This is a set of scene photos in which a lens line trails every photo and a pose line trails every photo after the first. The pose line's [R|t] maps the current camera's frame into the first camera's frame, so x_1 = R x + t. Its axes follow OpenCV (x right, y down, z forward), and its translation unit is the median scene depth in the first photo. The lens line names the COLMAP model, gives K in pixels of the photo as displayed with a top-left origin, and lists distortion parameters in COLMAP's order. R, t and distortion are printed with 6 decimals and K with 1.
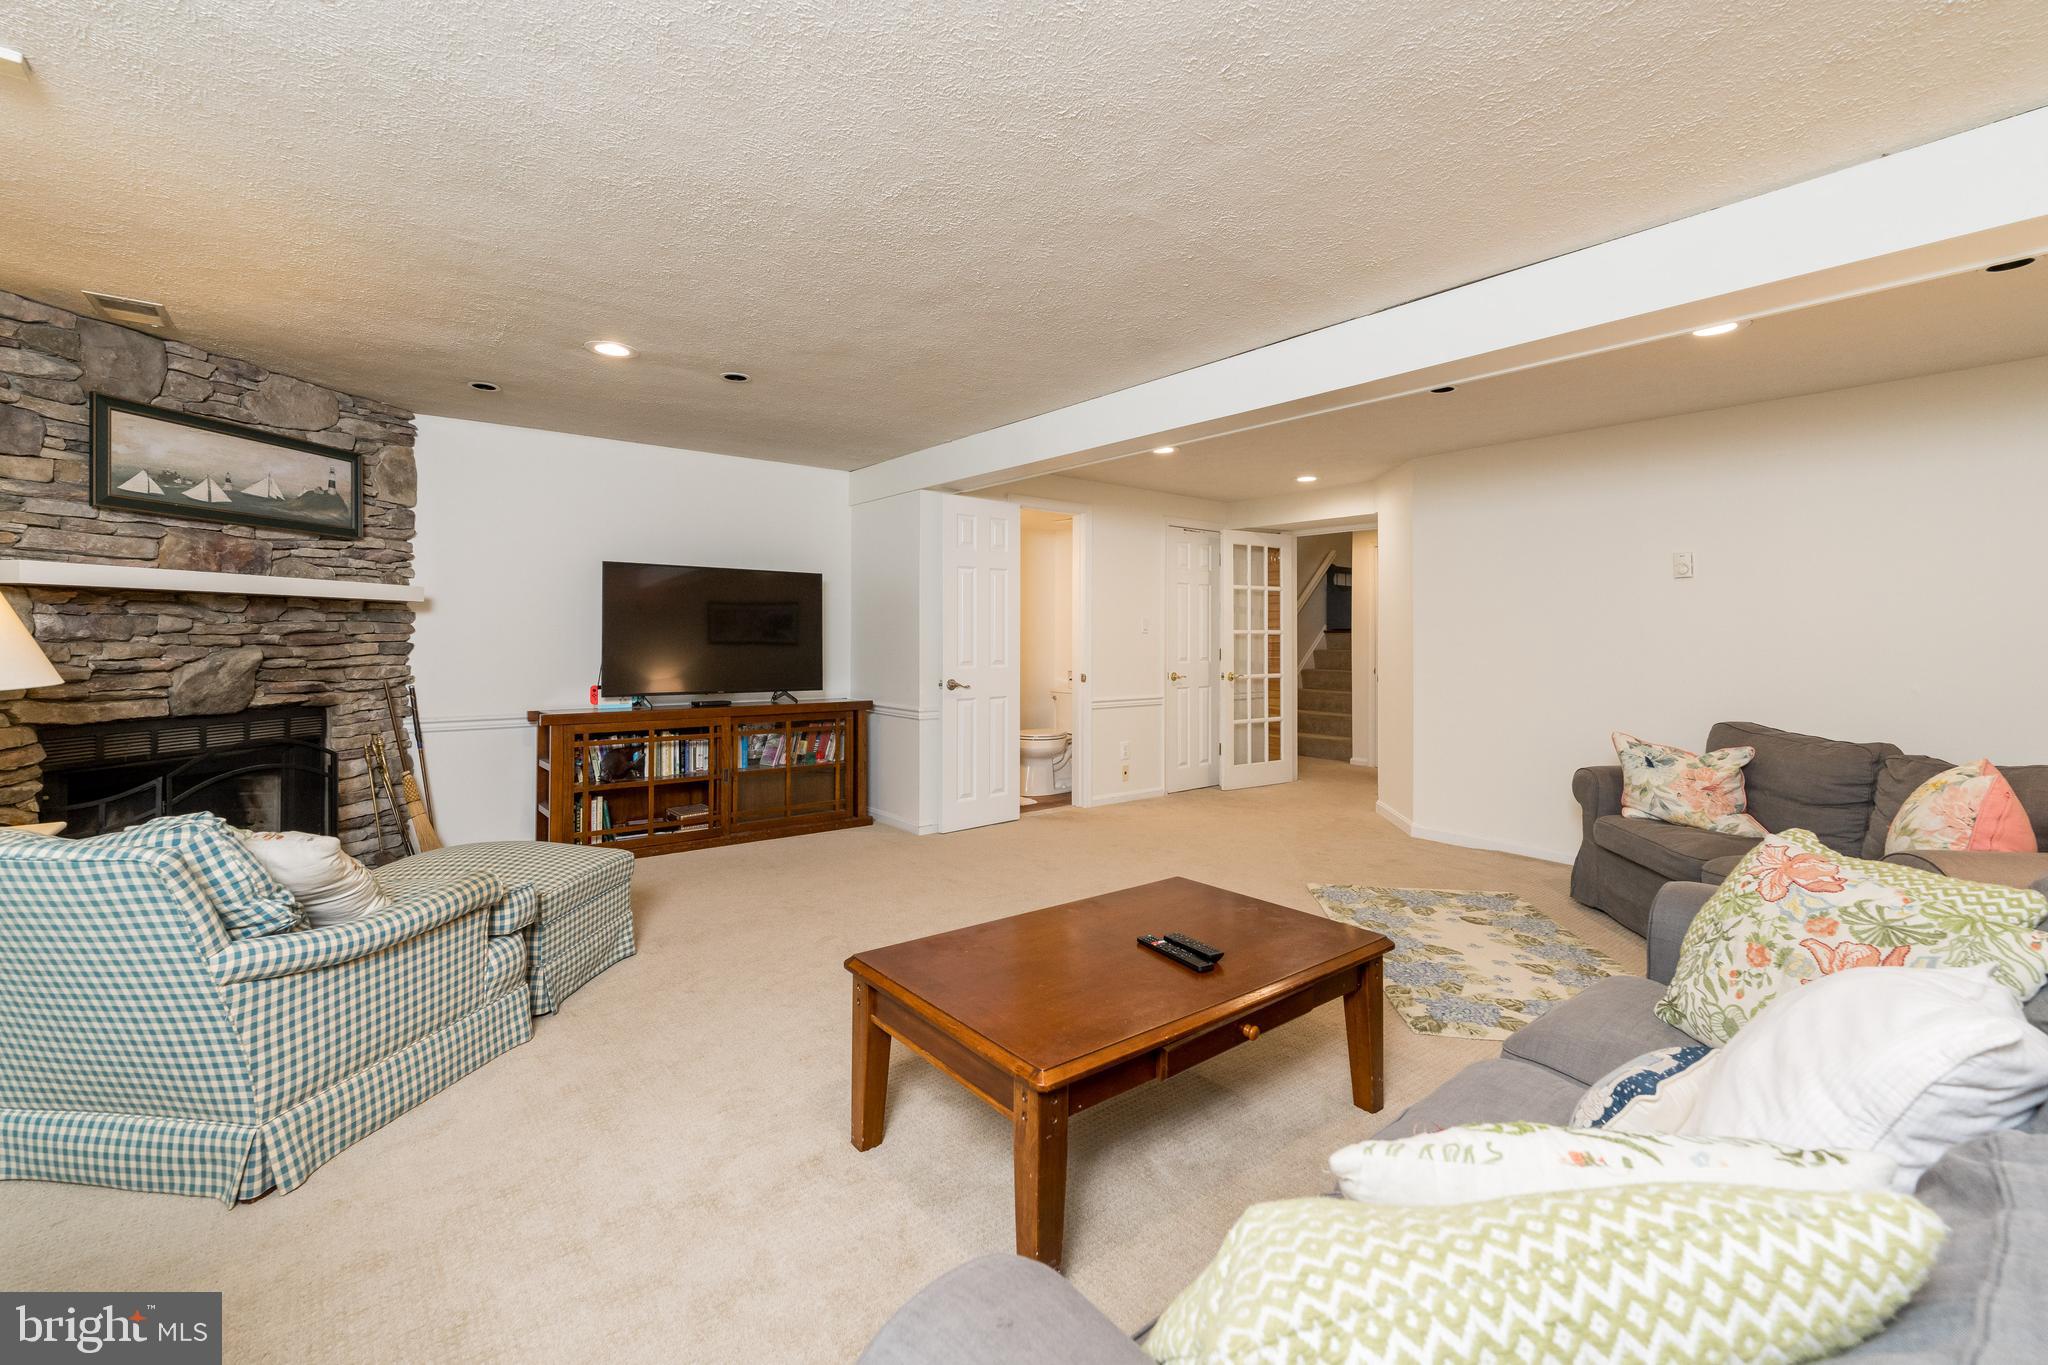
lens RADIAL K [[860.5, 0, 1005.7], [0, 860.5, 627.7], [0, 0, 1]] dist [-0.003498, -0.000432]
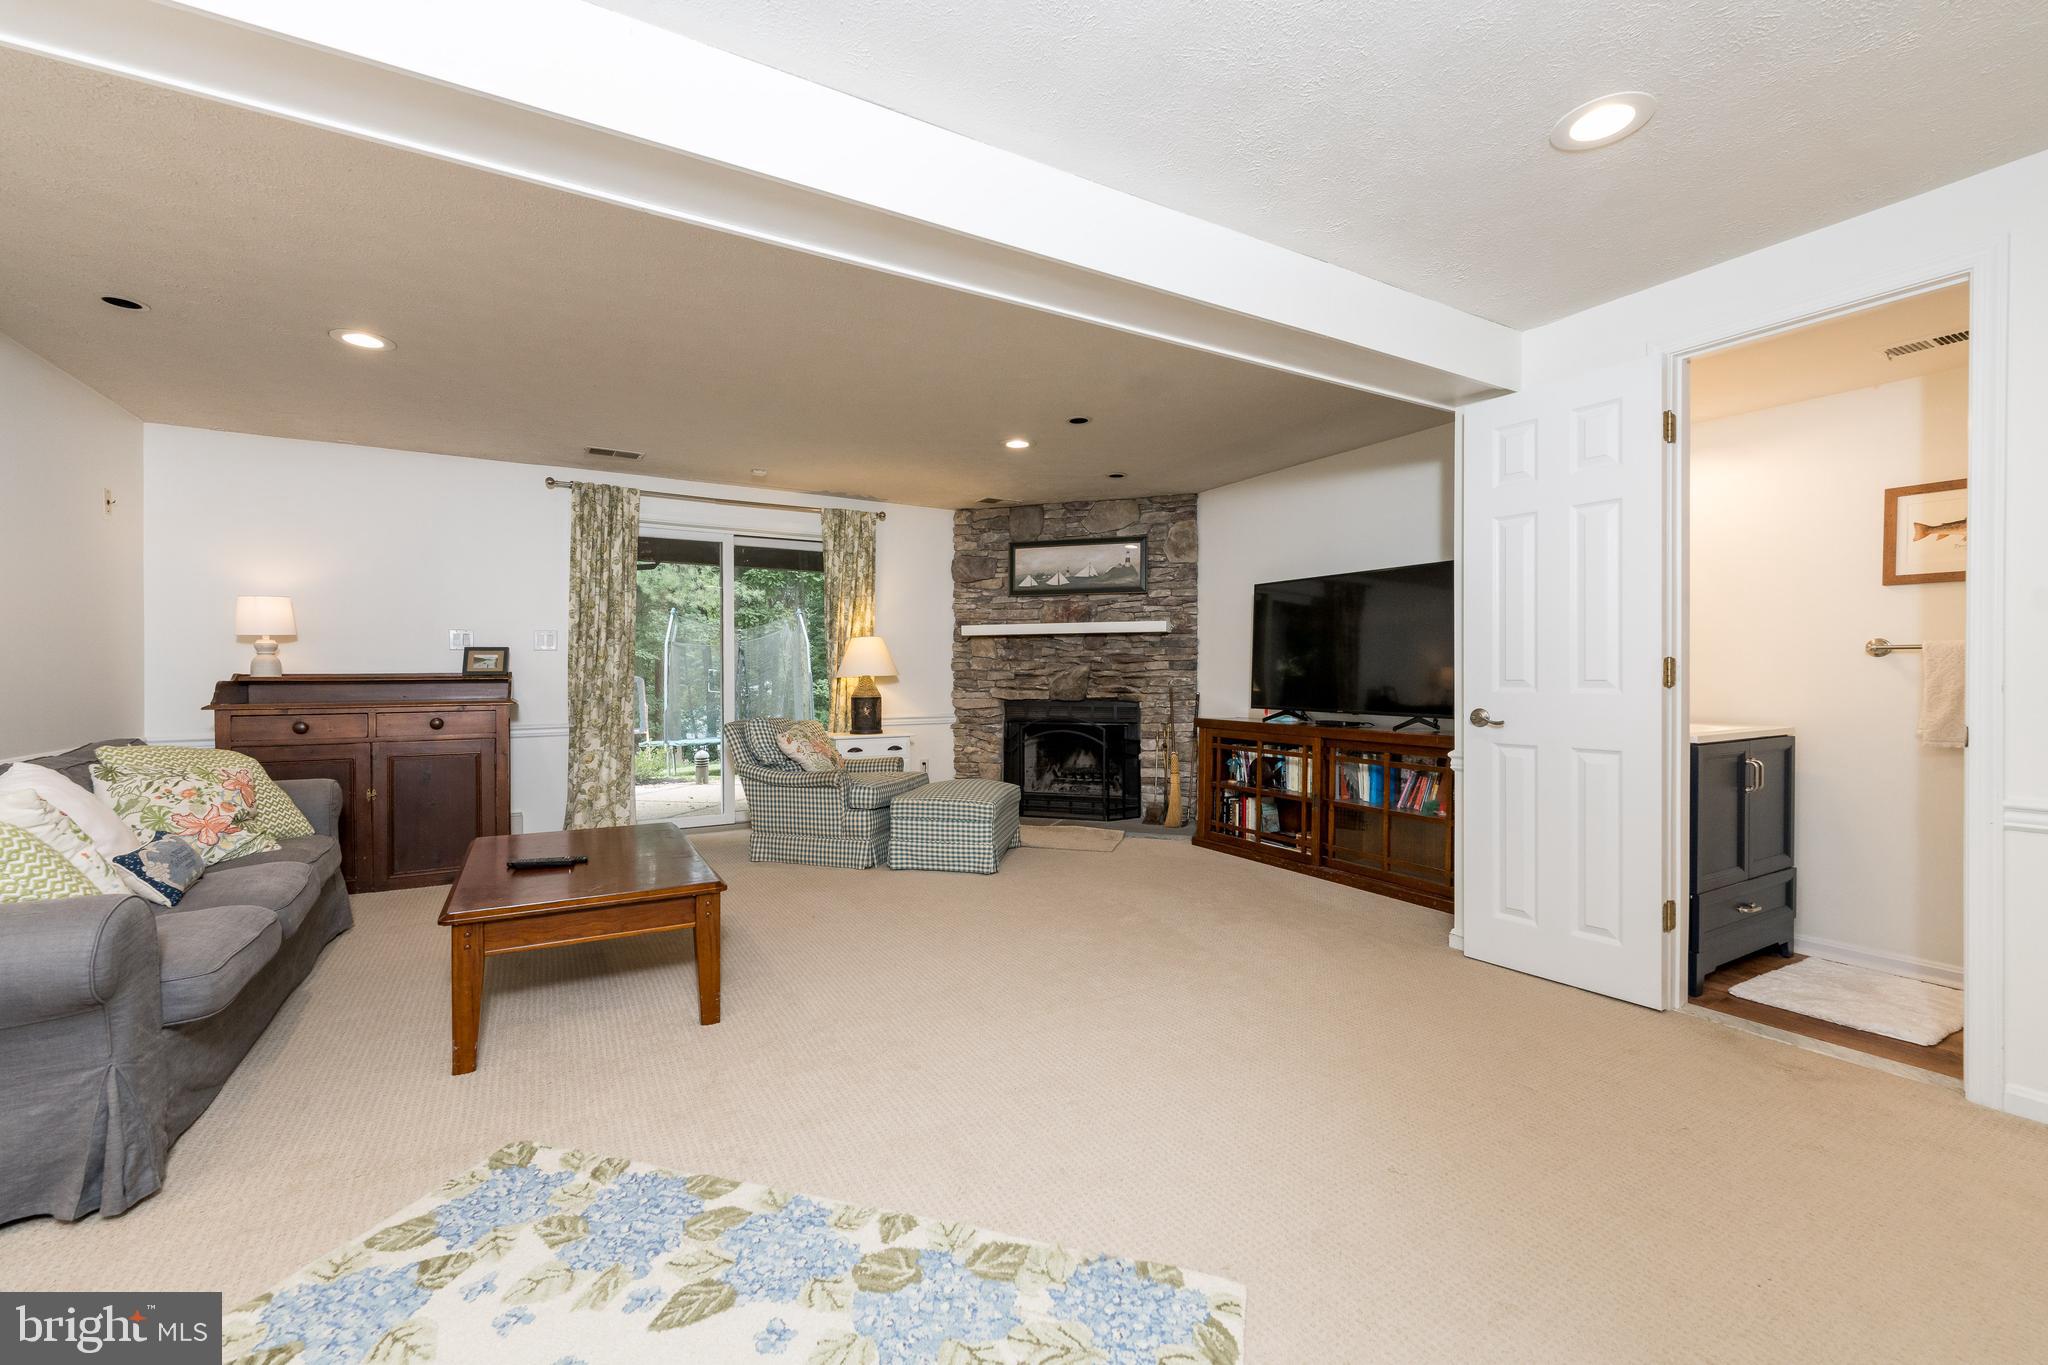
lens RADIAL K [[832.6, 0, 1024.0], [0, 832.6, 682.5], [0, 0, 1]] dist [-0.000603, -0.000132]
pose [[-0.134452, 0.007693, -0.990890, 0.839150], [0.012881, 0.999899, 0.006016, 0.050114], [0.990836, -0.011955, -0.134538, 1.138932]]
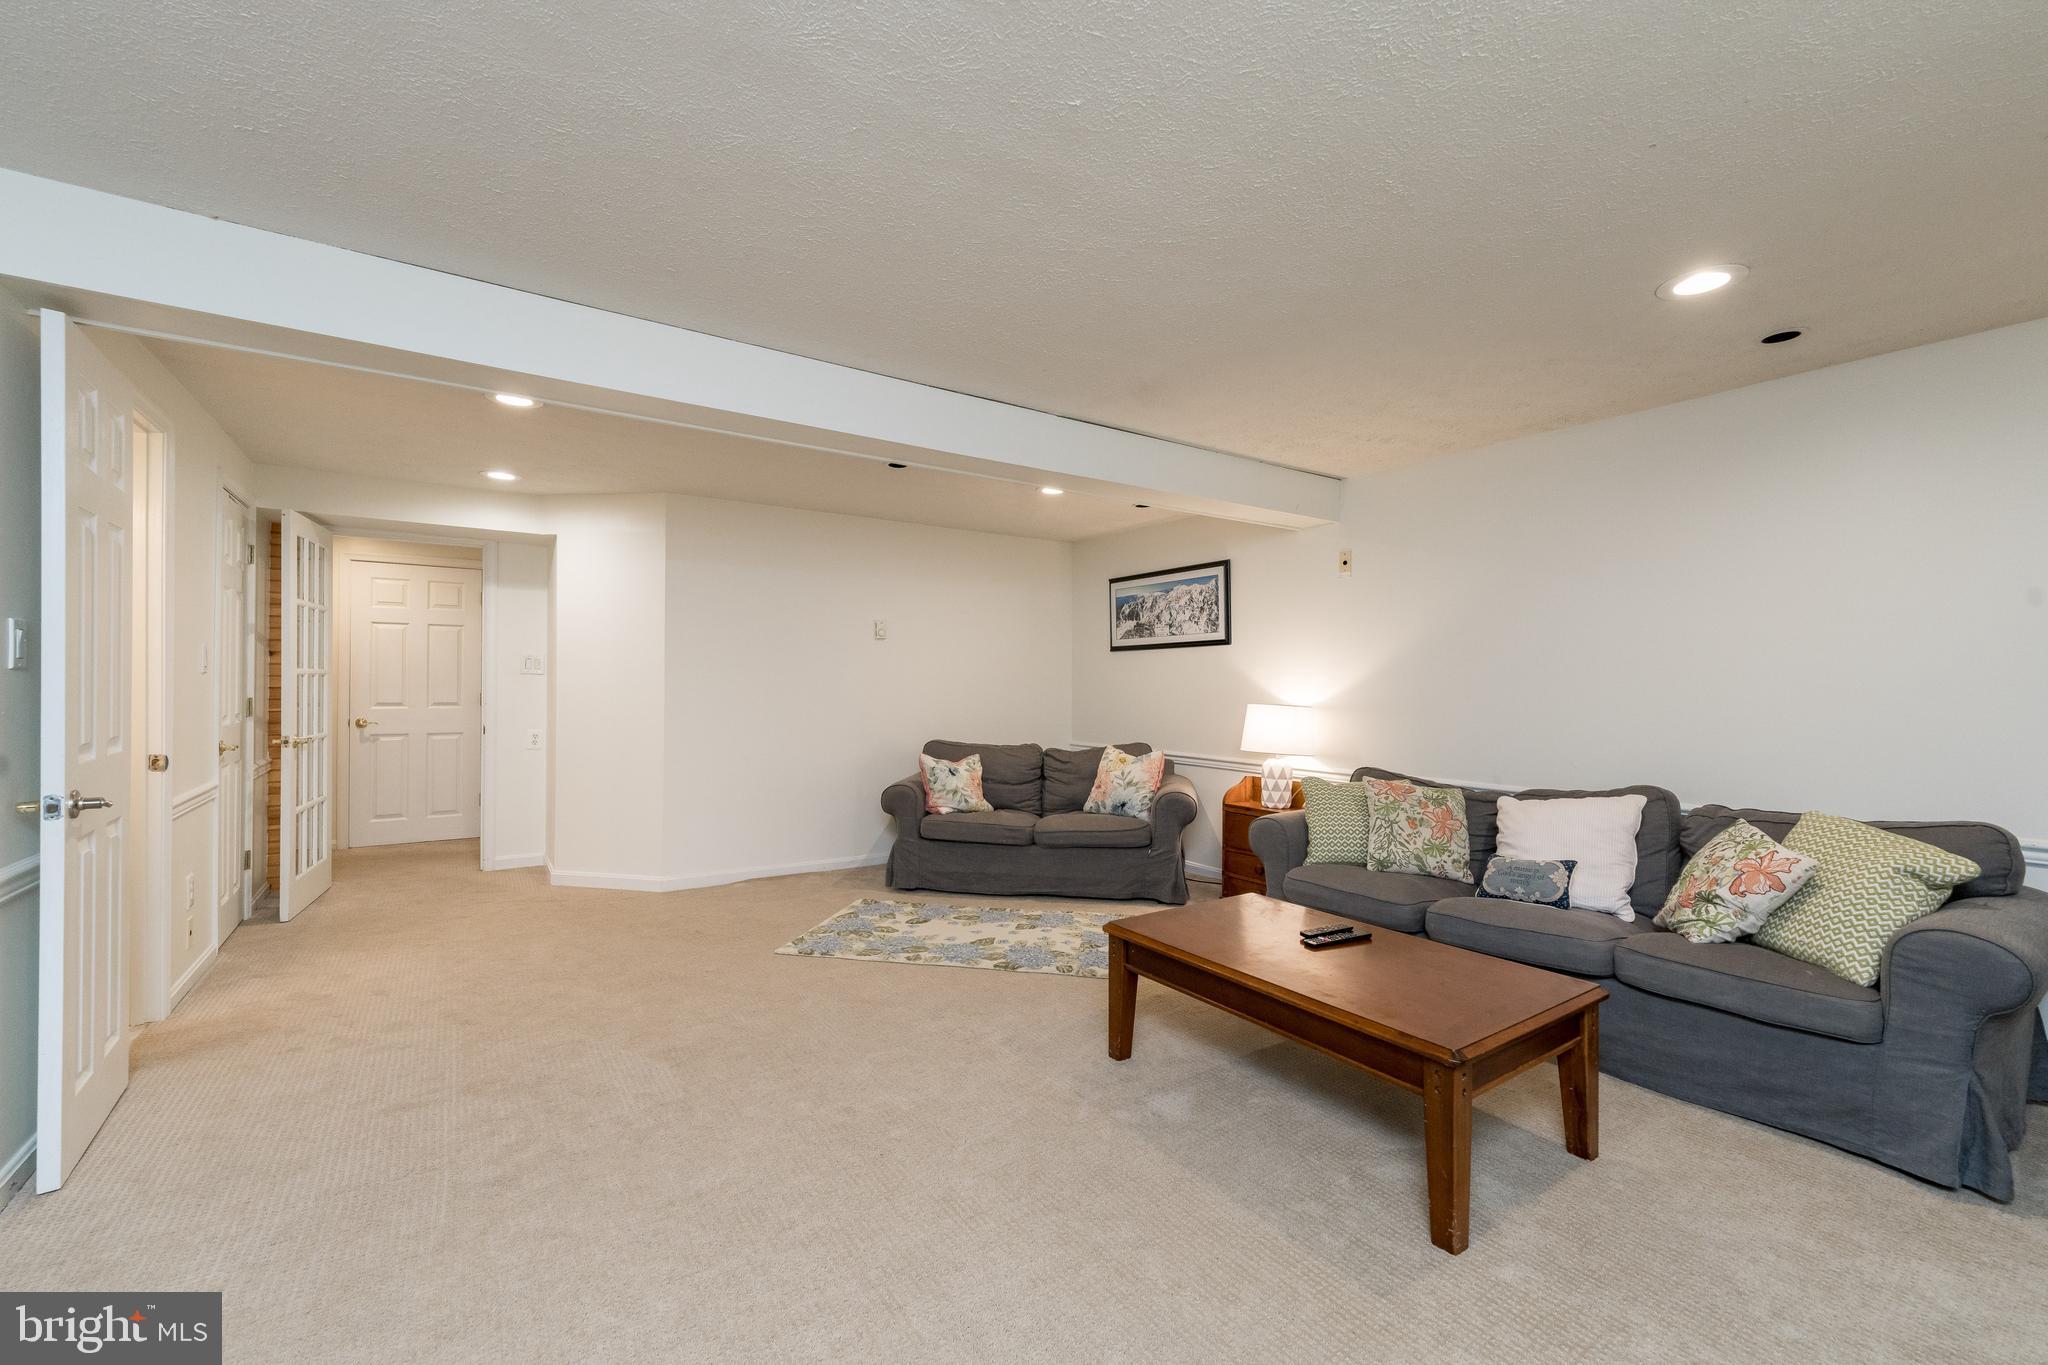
lens RADIAL K [[836.2, 0, 1024.0], [0, 836.2, 682.5], [0, 0, 1]] dist [0.000514, 0.000034]
pose [[0.068255, -0.003274, 0.997663, -0.623121], [-0.018677, 0.999815, 0.004559, 0.000839], [-0.997493, -0.018945, 0.068181, 0.805099]]
